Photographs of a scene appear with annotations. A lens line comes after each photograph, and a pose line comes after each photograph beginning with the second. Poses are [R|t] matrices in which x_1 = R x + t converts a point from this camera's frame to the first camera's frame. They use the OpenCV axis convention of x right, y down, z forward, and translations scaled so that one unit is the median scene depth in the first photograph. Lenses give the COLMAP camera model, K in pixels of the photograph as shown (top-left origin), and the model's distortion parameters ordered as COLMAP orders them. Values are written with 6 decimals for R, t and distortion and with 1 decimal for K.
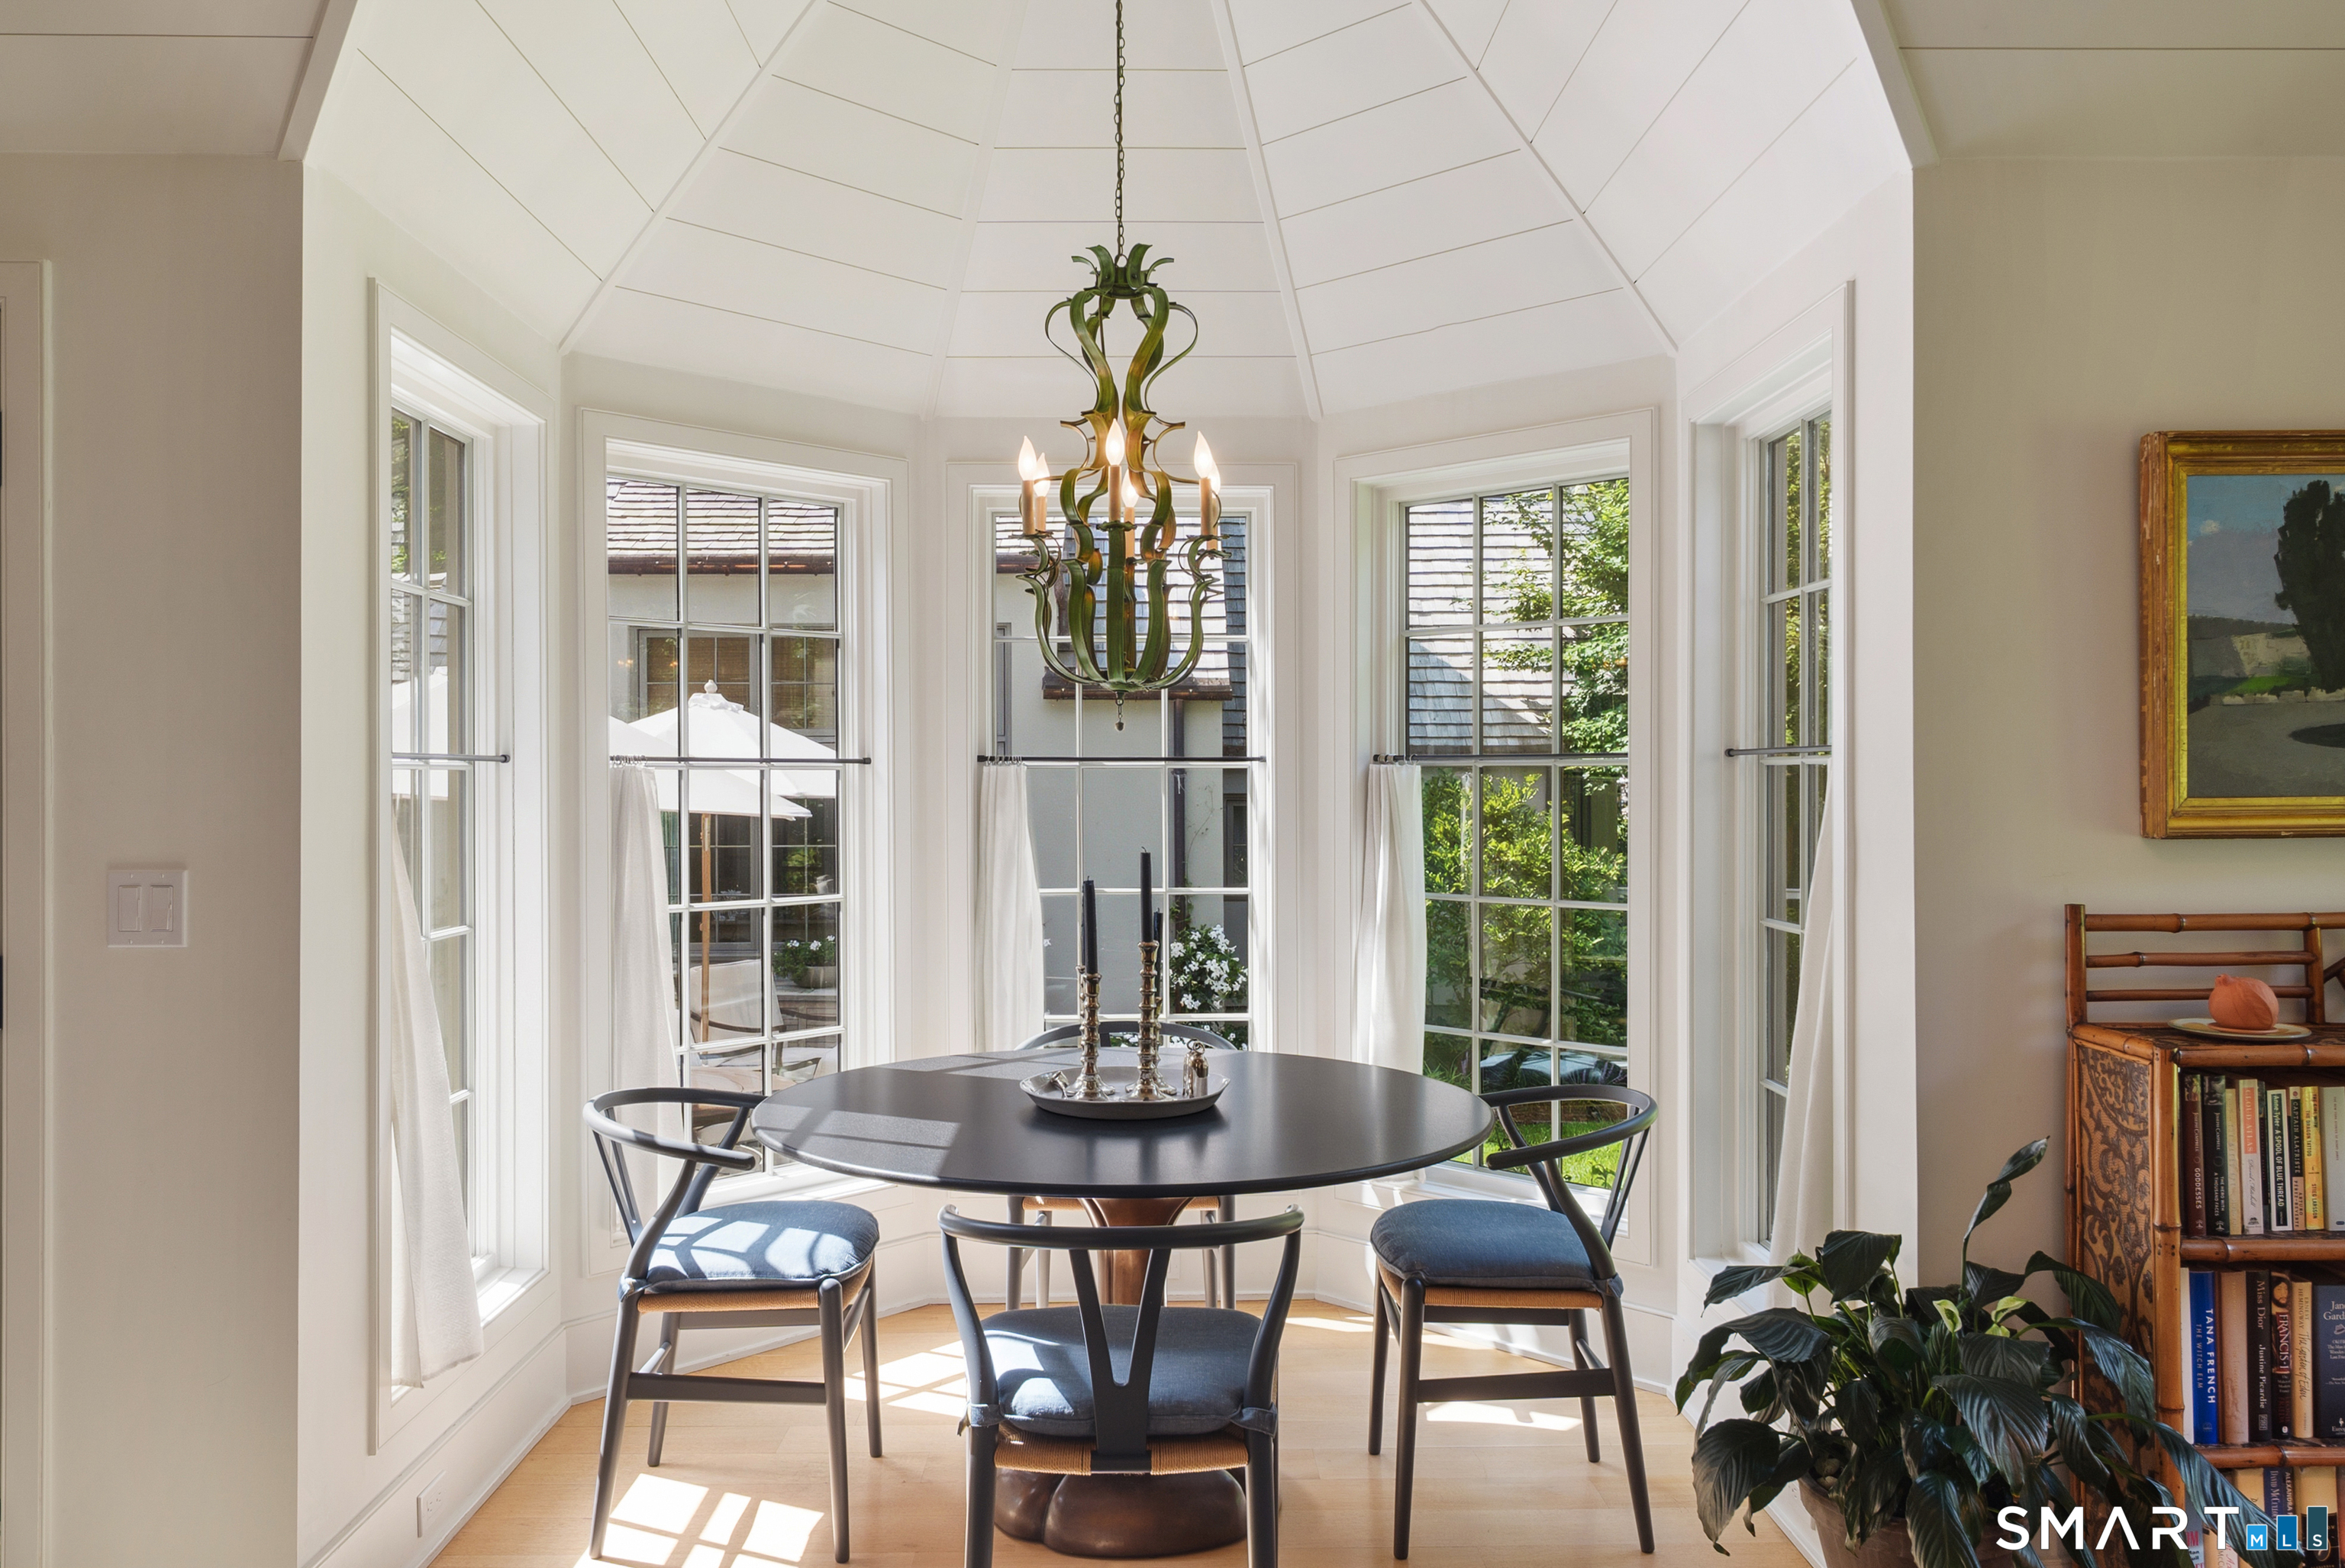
lens RADIAL K [[1782.6, 0, 1160.9], [0, 1782.6, 775.8], [0, 0, 1]] dist [0.011198, 0.001163]
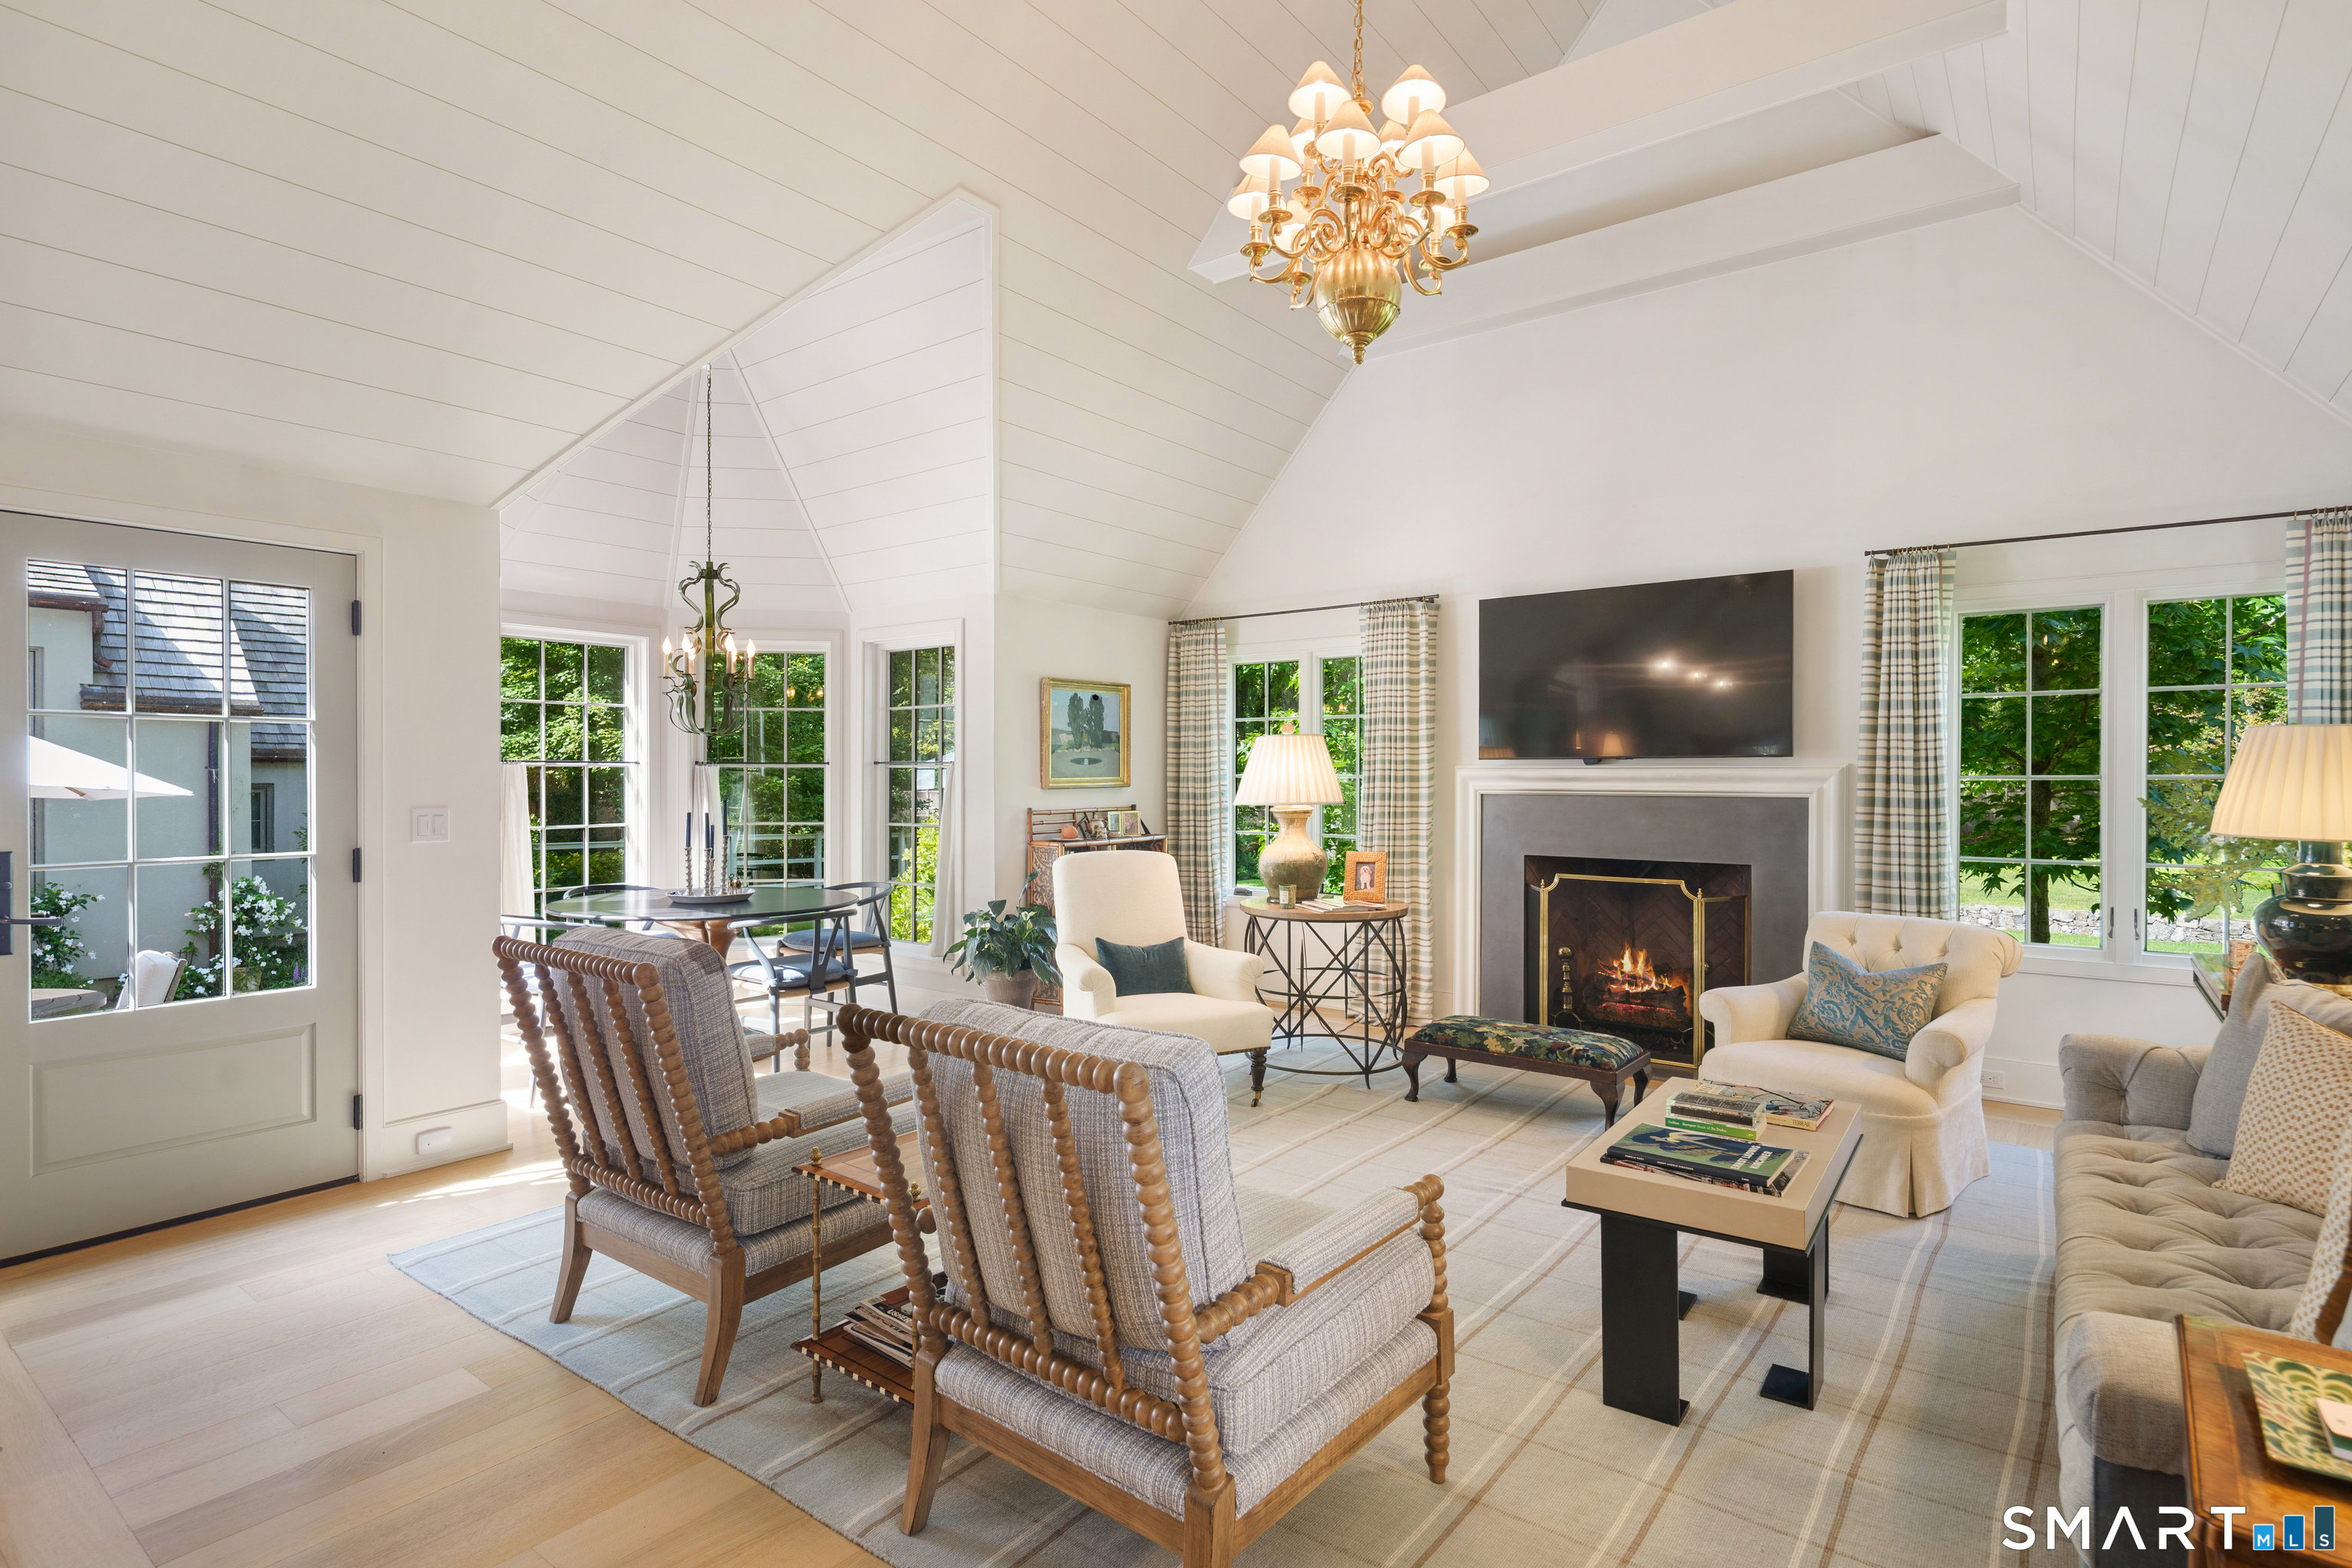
lens RADIAL K [[1164.7, 0, 1179.6], [0, 1164.7, 782.1], [0, 0, 1]] dist [0.005465, -0.001682]
pose [[0.624025, -0.002751, 0.781399, -1.121503], [-0.003972, 0.999970, 0.006693, 0.004035], [-0.781394, -0.007281, 0.623996, -0.688189]]
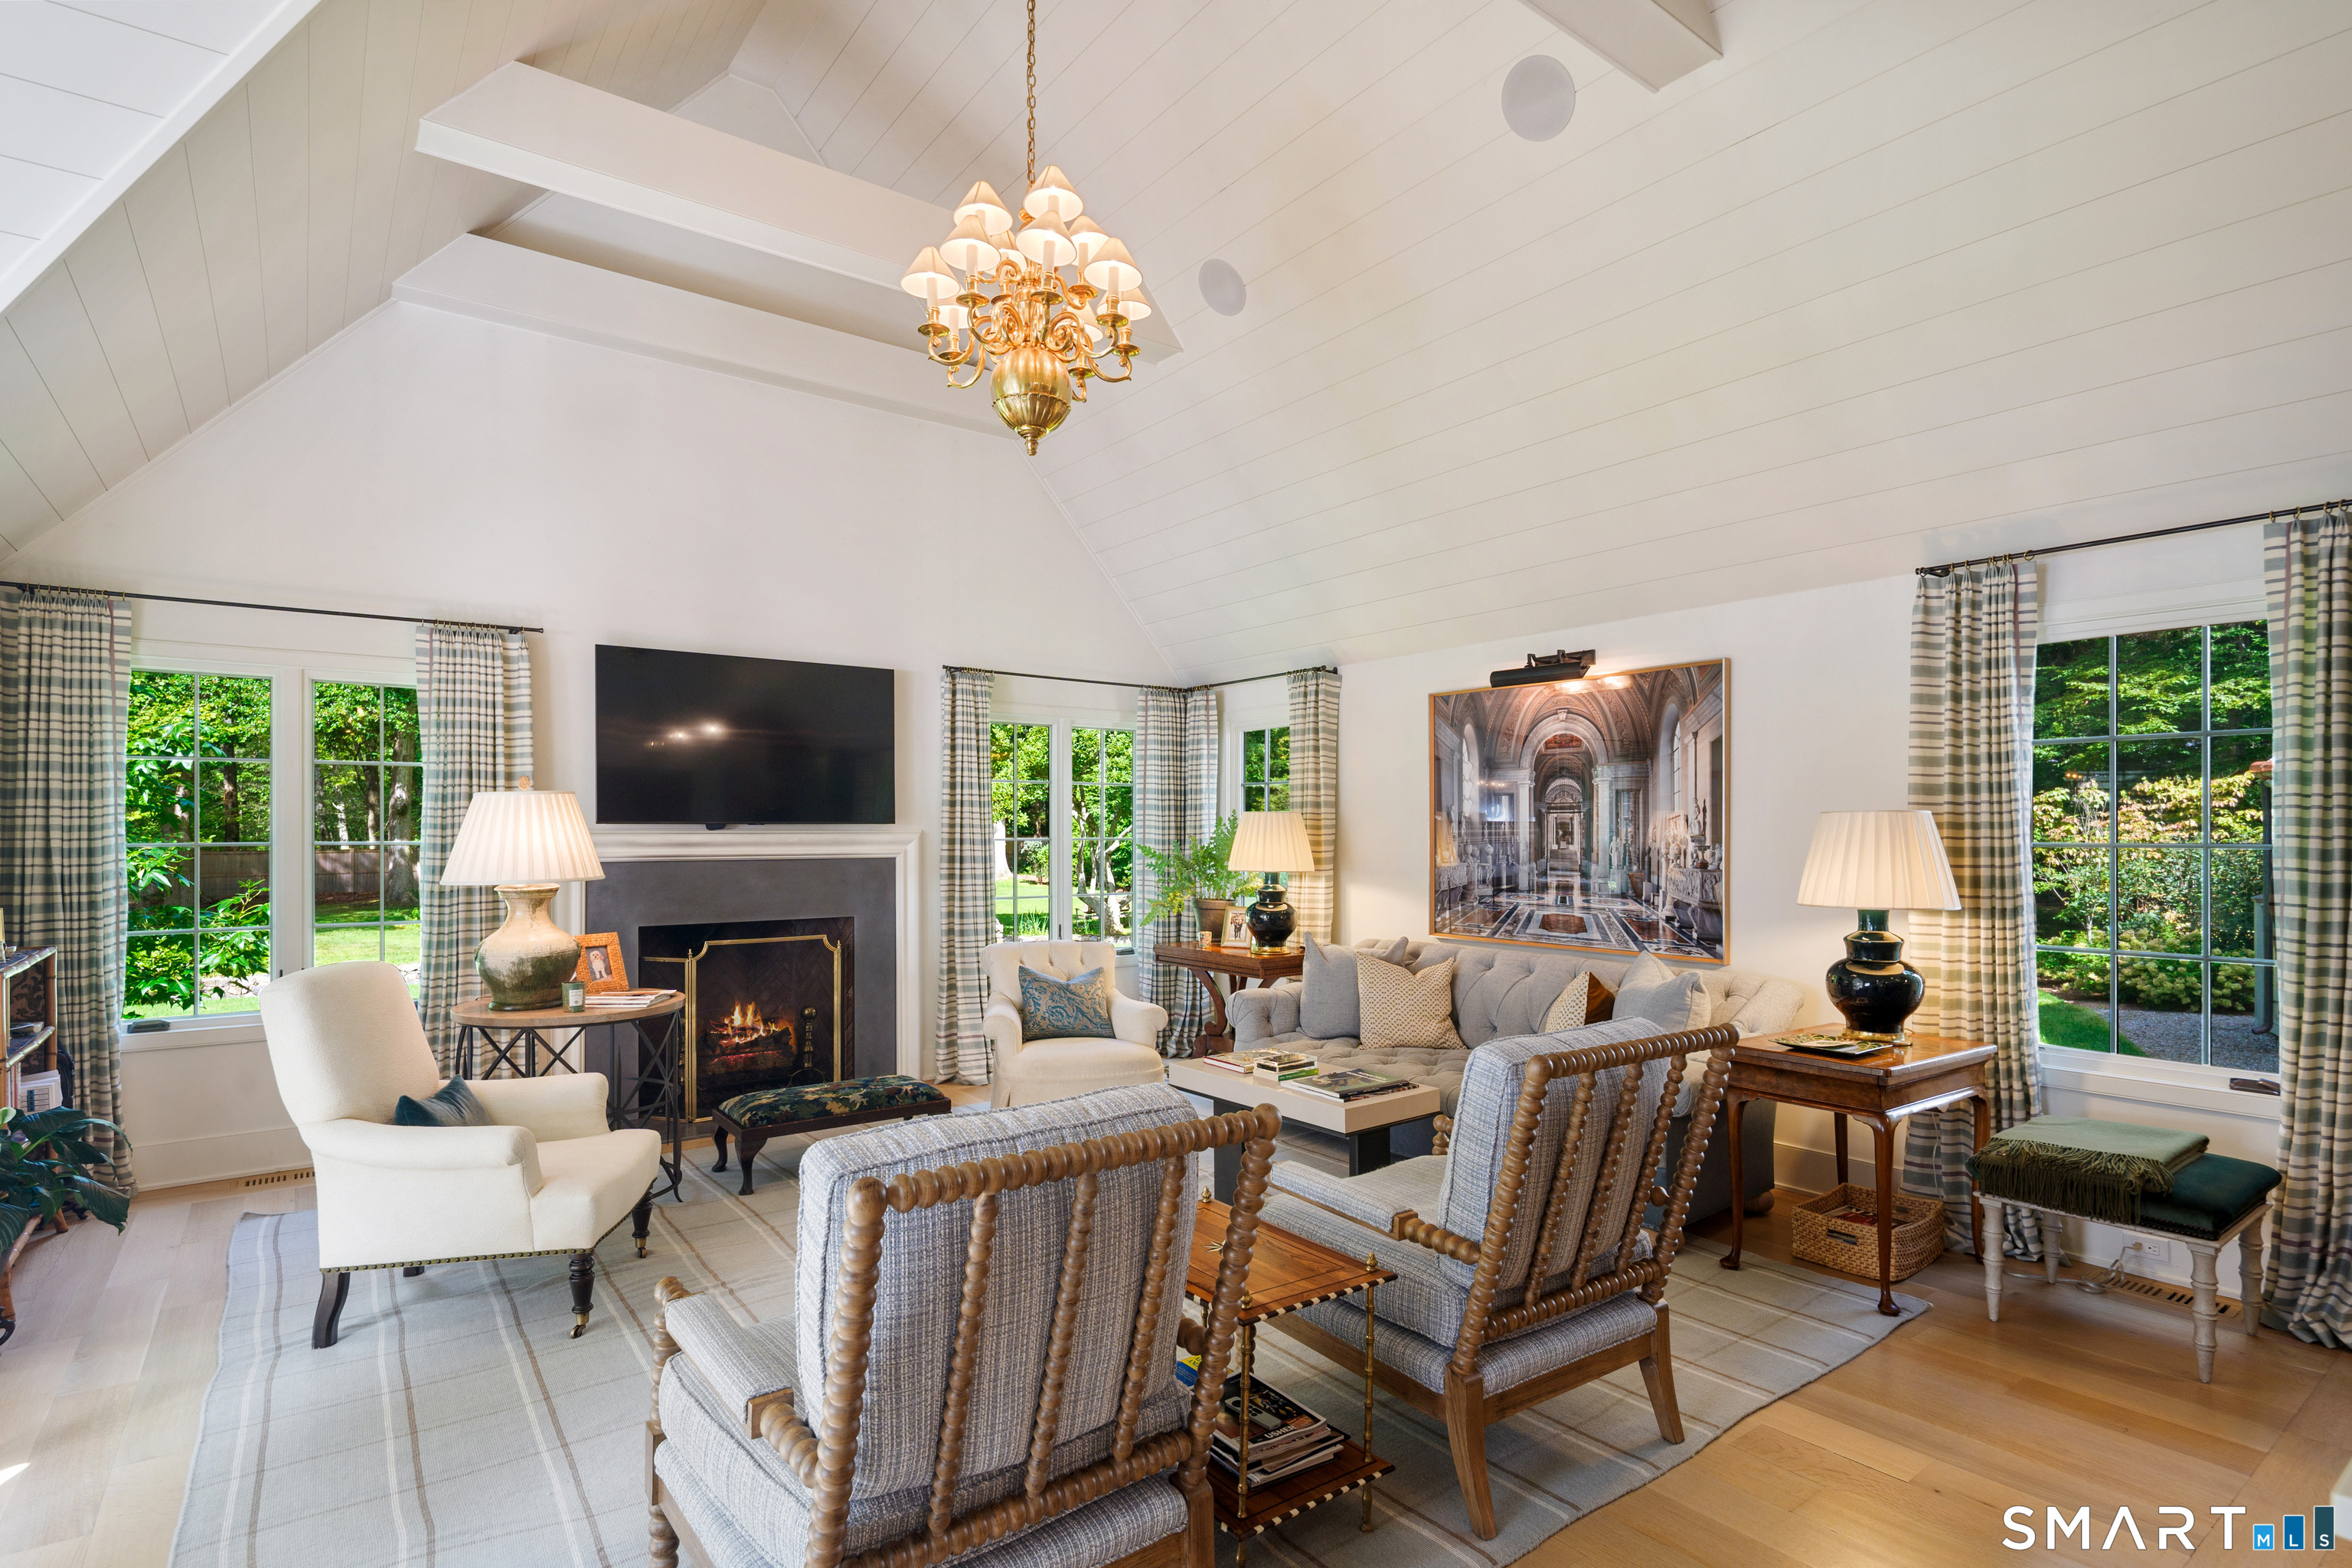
lens RADIAL K [[1164.7, 0, 1173.8], [0, 1164.7, 832.6], [0, 0, 1]] dist [0.005465, -0.001682]
pose [[-0.575640, 0.003202, 0.817697, -1.205846], [0.001162, 0.999995, -0.003098, -0.004191], [-0.817703, -0.000833, -0.575640, 0.609276]]
